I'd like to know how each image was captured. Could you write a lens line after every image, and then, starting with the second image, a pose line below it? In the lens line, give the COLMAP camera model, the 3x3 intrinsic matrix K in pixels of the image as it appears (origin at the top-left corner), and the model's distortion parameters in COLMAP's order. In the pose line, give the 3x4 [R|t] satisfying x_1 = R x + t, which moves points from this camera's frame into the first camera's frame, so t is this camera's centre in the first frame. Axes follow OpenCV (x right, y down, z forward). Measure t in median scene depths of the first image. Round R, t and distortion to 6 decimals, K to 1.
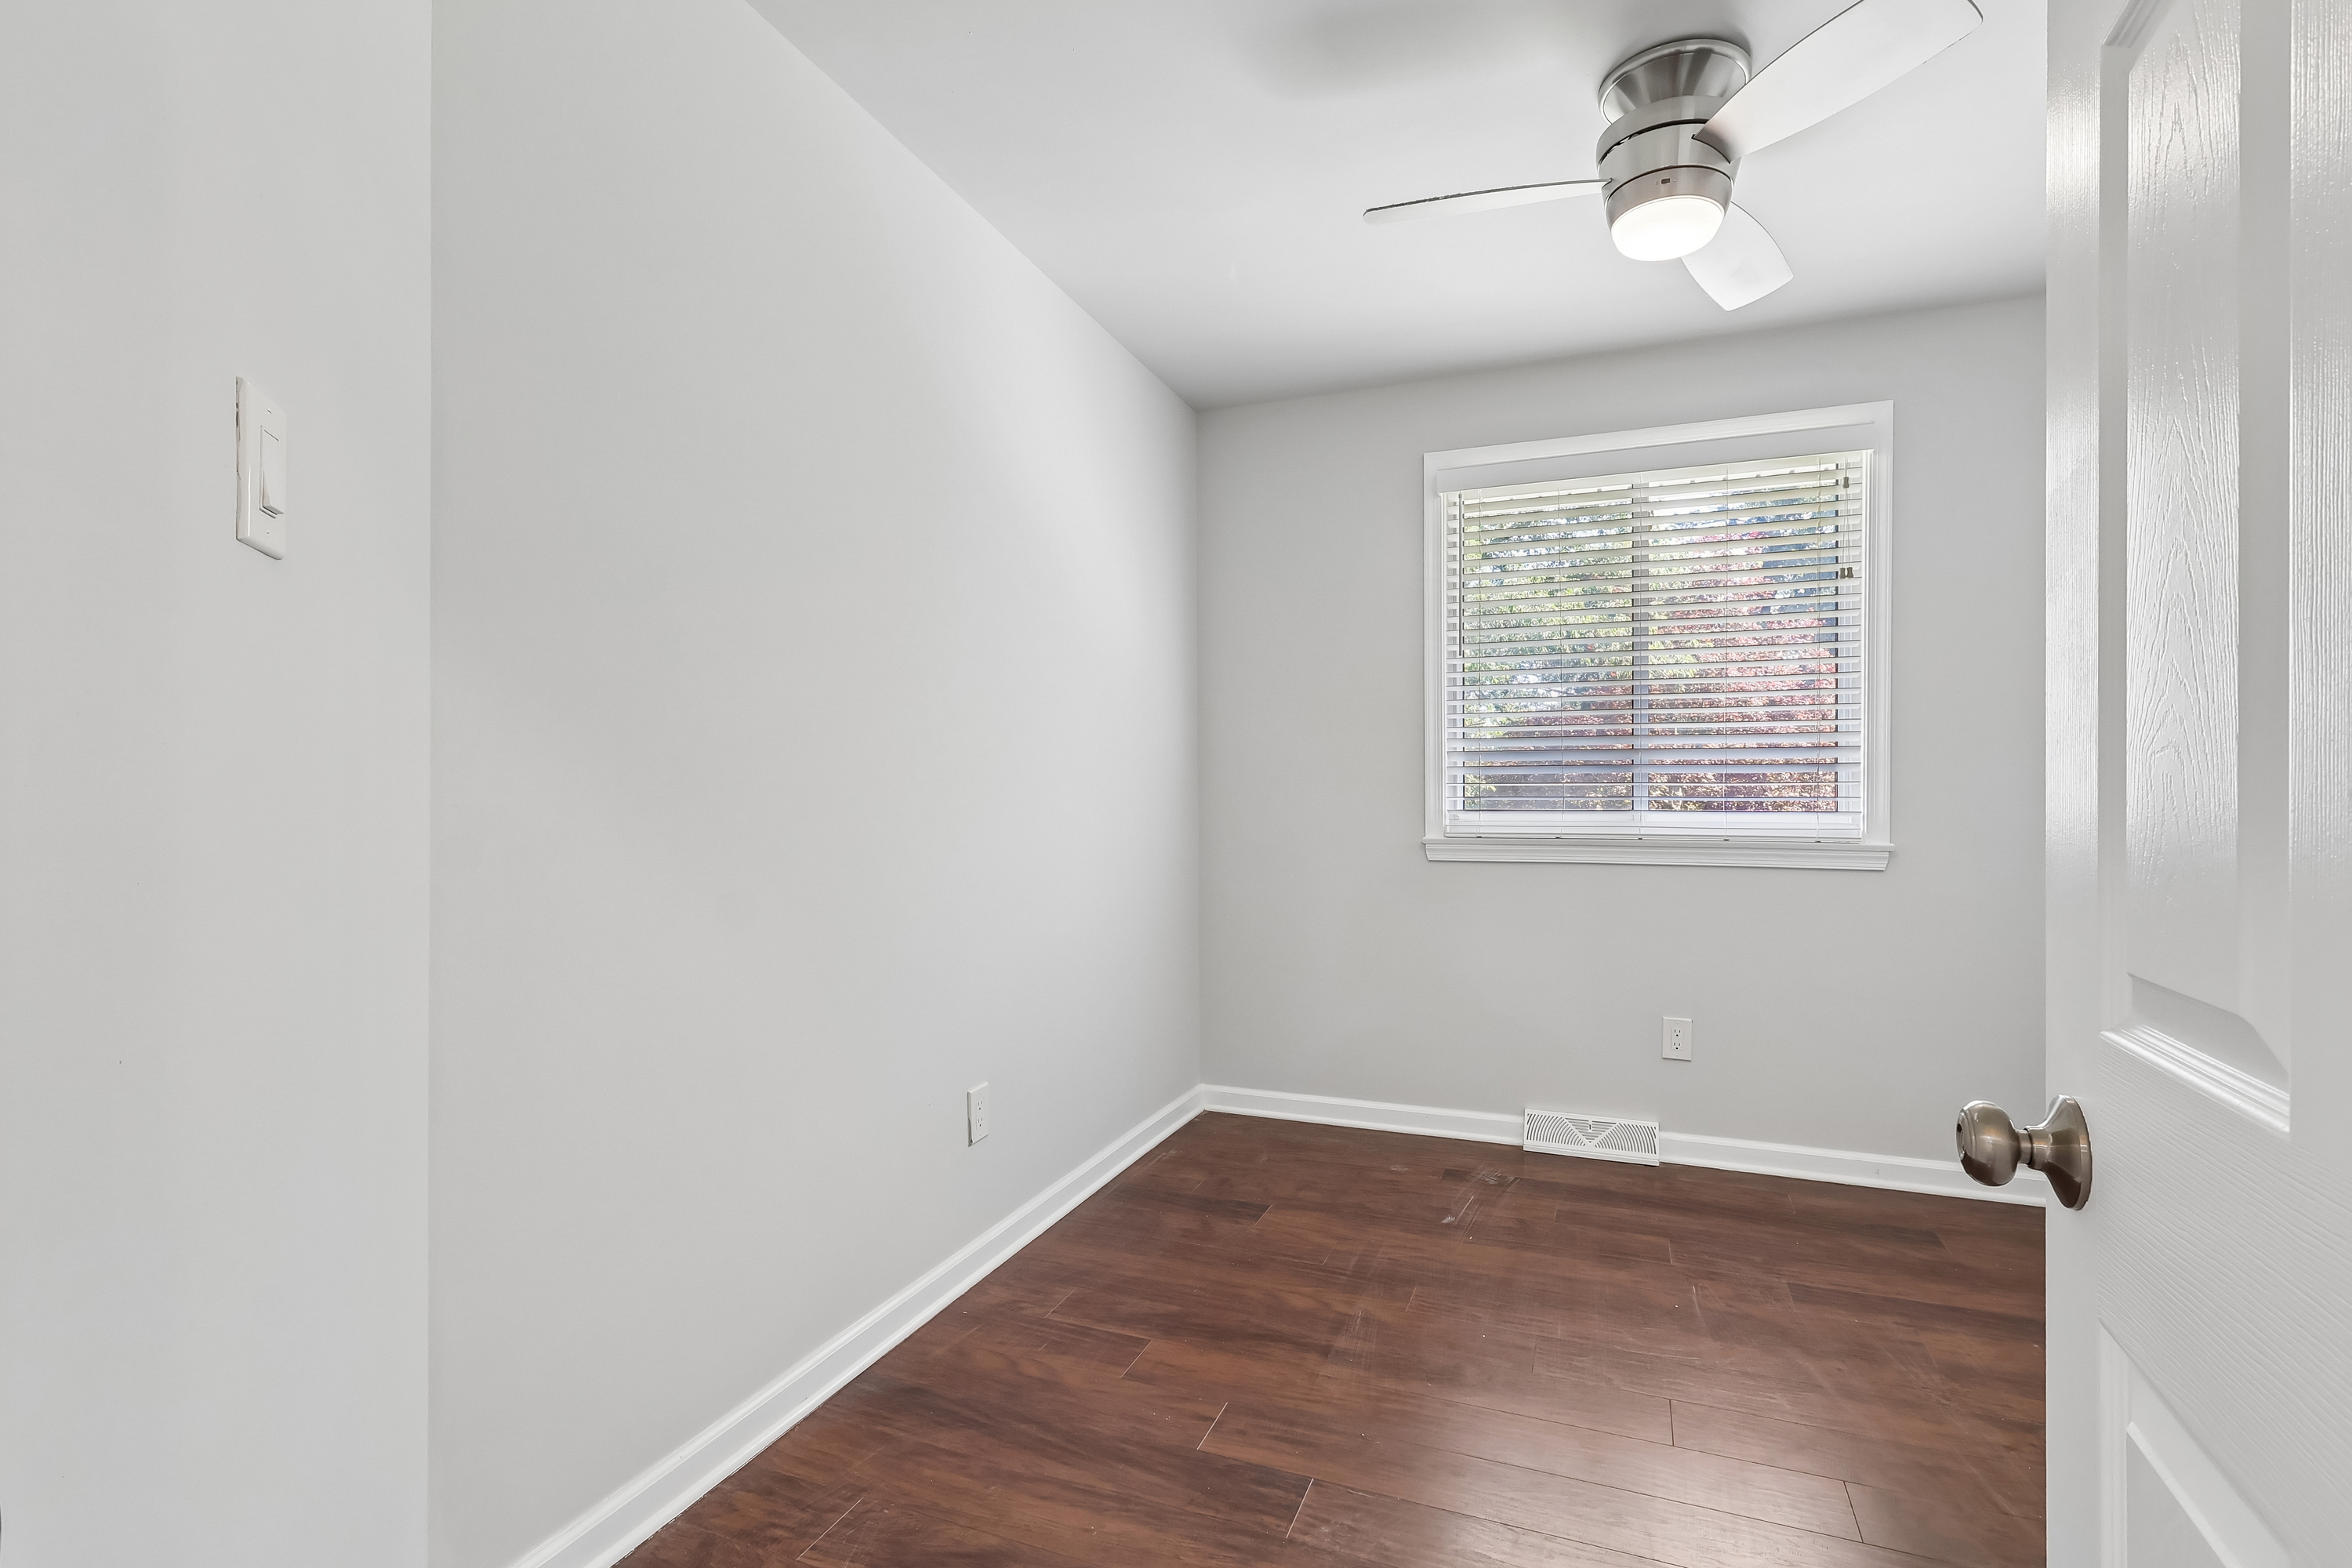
lens RADIAL K [[1098.4, 0, 1170.5], [0, 1098.4, 785.9], [0, 0, 1]] dist [-0.001810, 0.000600]
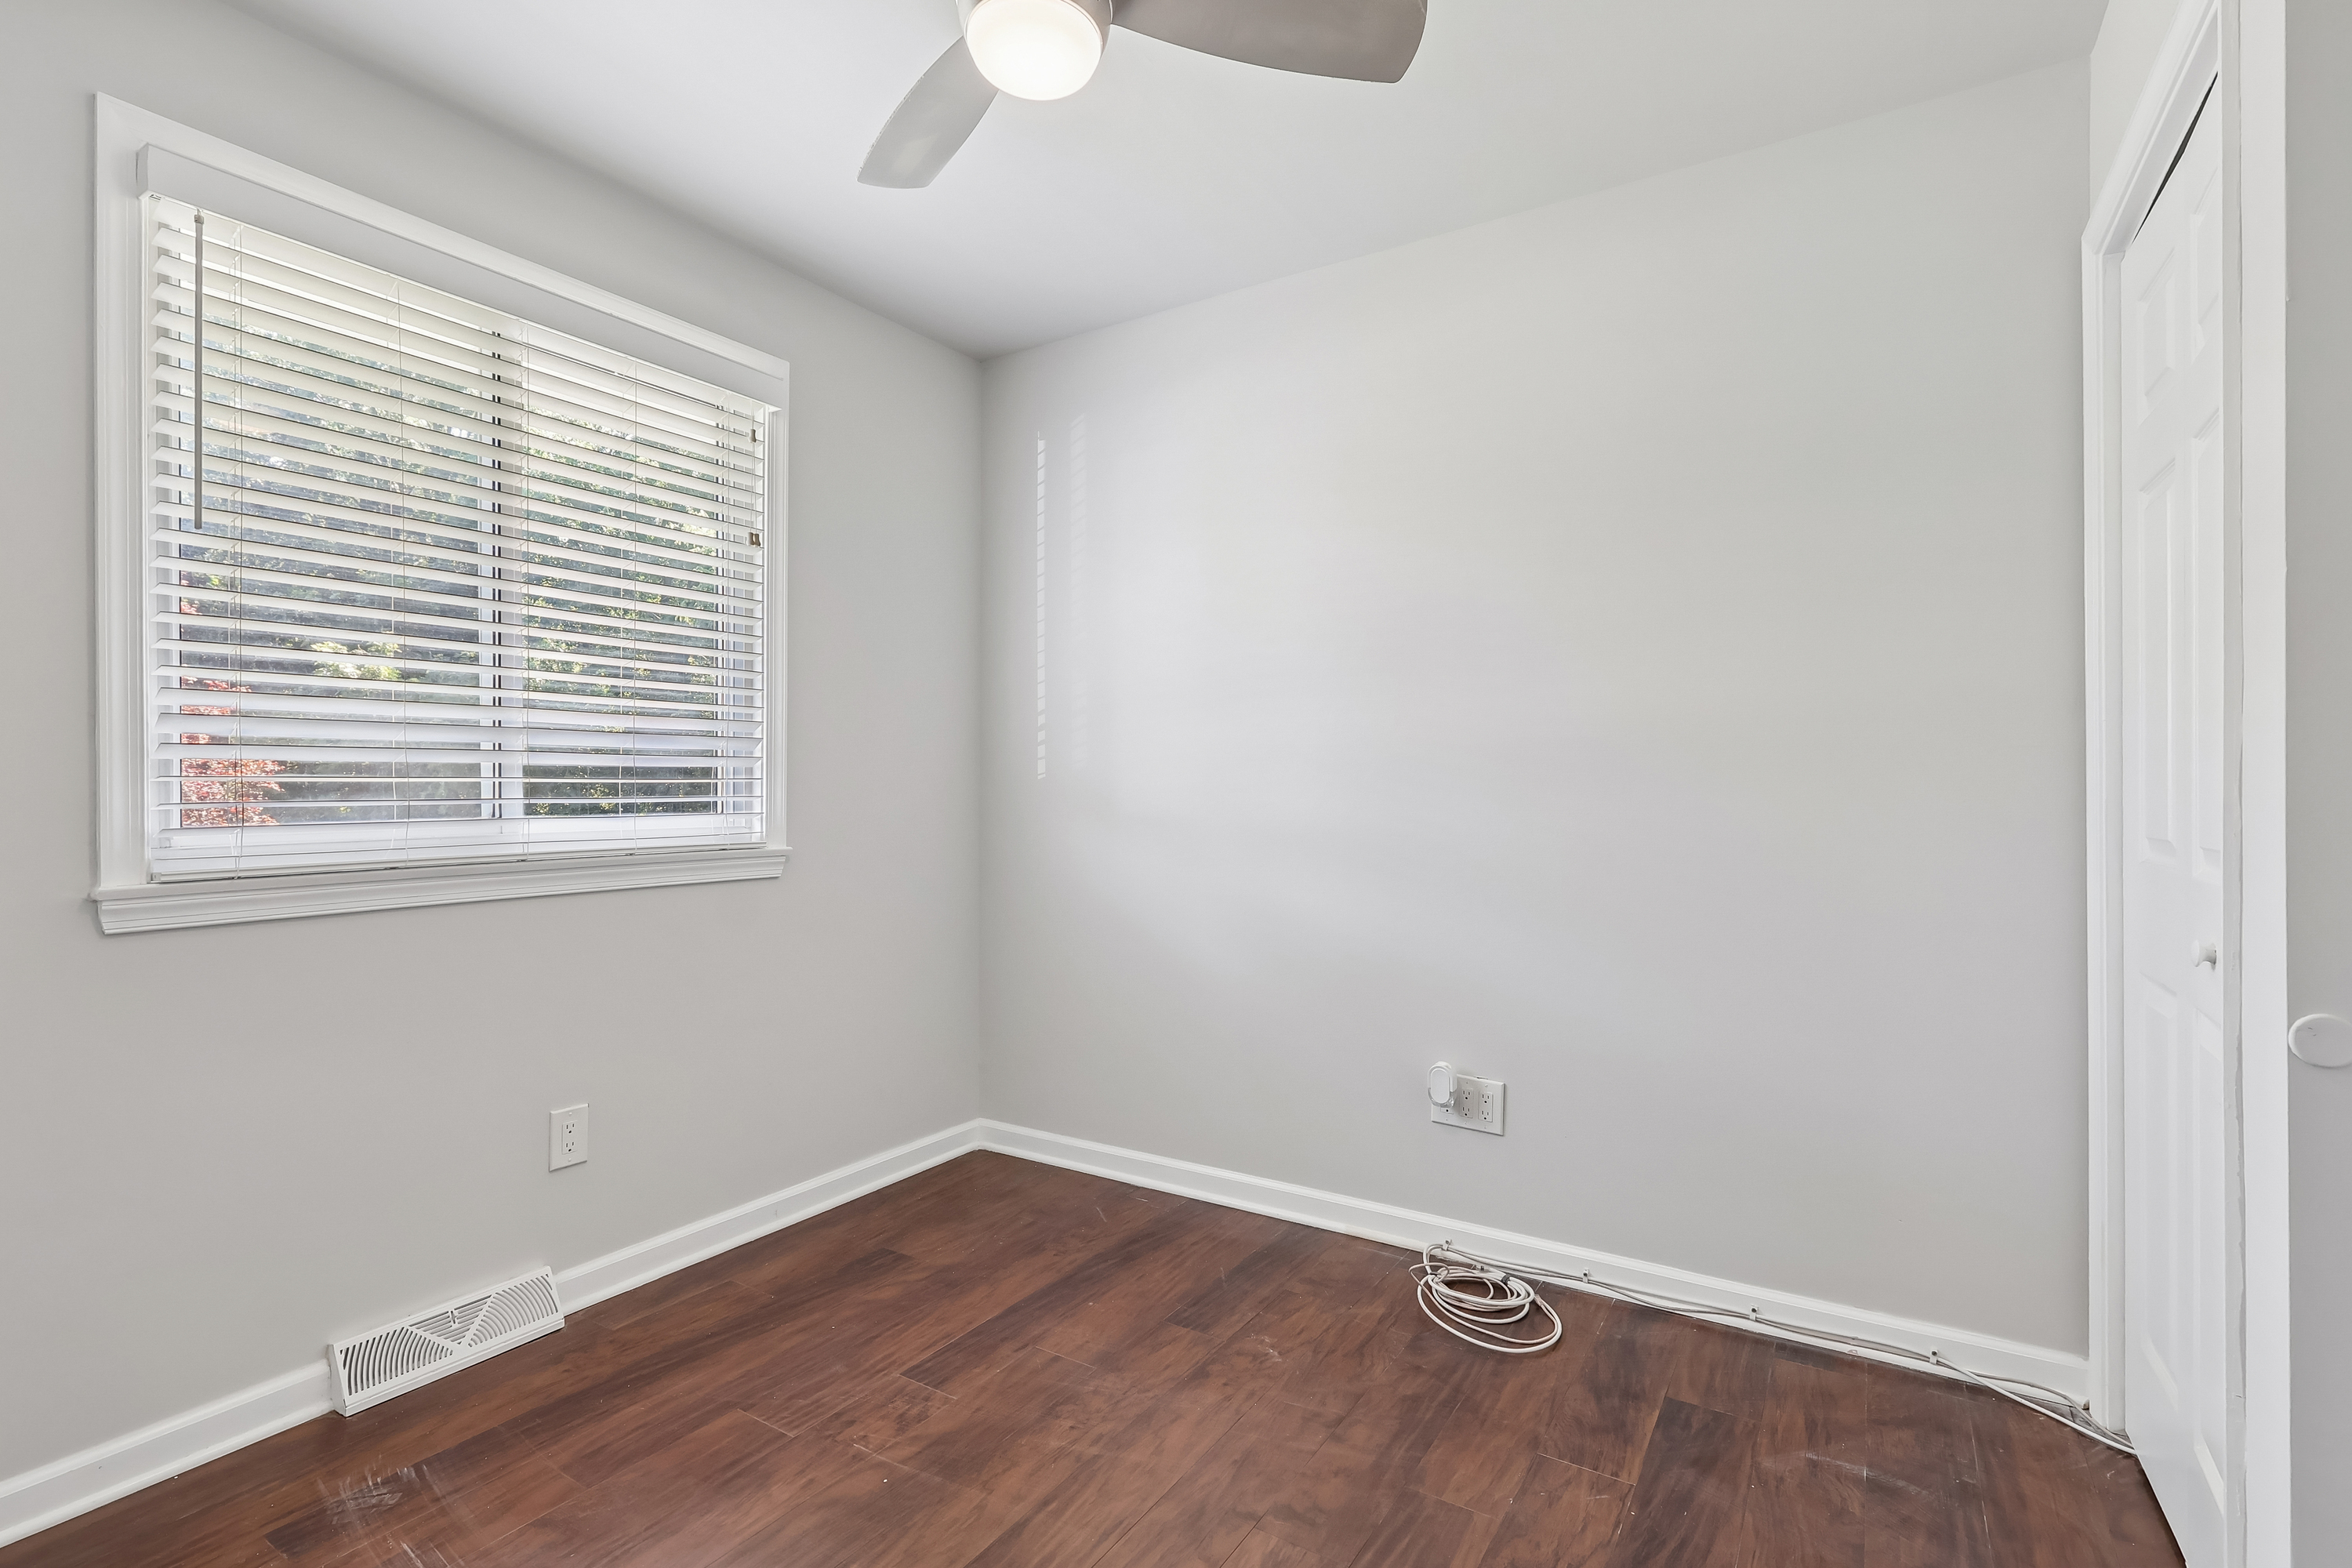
lens RADIAL K [[1098.4, 0, 1170.5], [0, 1098.4, 785.9], [0, 0, 1]] dist [-0.001810, 0.000600]
pose [[0.176178, 0.000251, 0.984358, -0.184608], [-0.002010, 0.999998, 0.000105, 0.001591], [-0.984356, -0.001997, 0.176178, 0.526199]]
